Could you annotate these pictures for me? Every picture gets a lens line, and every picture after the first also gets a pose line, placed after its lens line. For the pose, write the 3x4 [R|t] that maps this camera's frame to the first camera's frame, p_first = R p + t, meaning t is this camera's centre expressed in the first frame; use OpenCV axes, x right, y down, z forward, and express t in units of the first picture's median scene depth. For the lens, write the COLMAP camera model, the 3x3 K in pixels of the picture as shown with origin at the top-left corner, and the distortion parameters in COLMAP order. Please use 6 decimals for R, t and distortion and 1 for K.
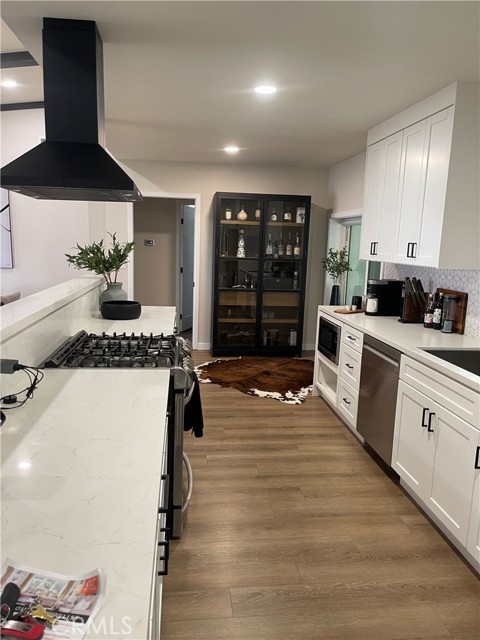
lens RADIAL K [[473.5, 0, 239.4], [0, 473.5, 321.1], [0, 0, 1]] dist [0.054913, -0.011091]
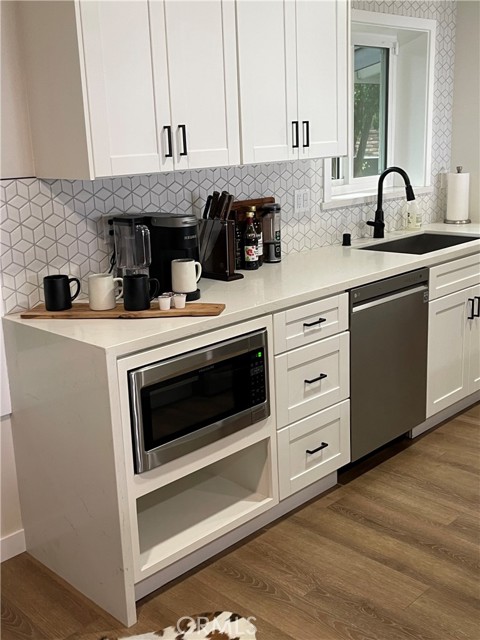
lens RADIAL K [[718.0, 0, 239.2], [0, 718.0, 318.7], [0, 0, 1]] dist [0.044691, 0.000000]
pose [[-0.624190, -0.199802, 0.755292, -0.262450], [0.149954, 0.918133, 0.366805, -0.243505], [-0.766747, 0.342215, -0.543128, 1.426763]]
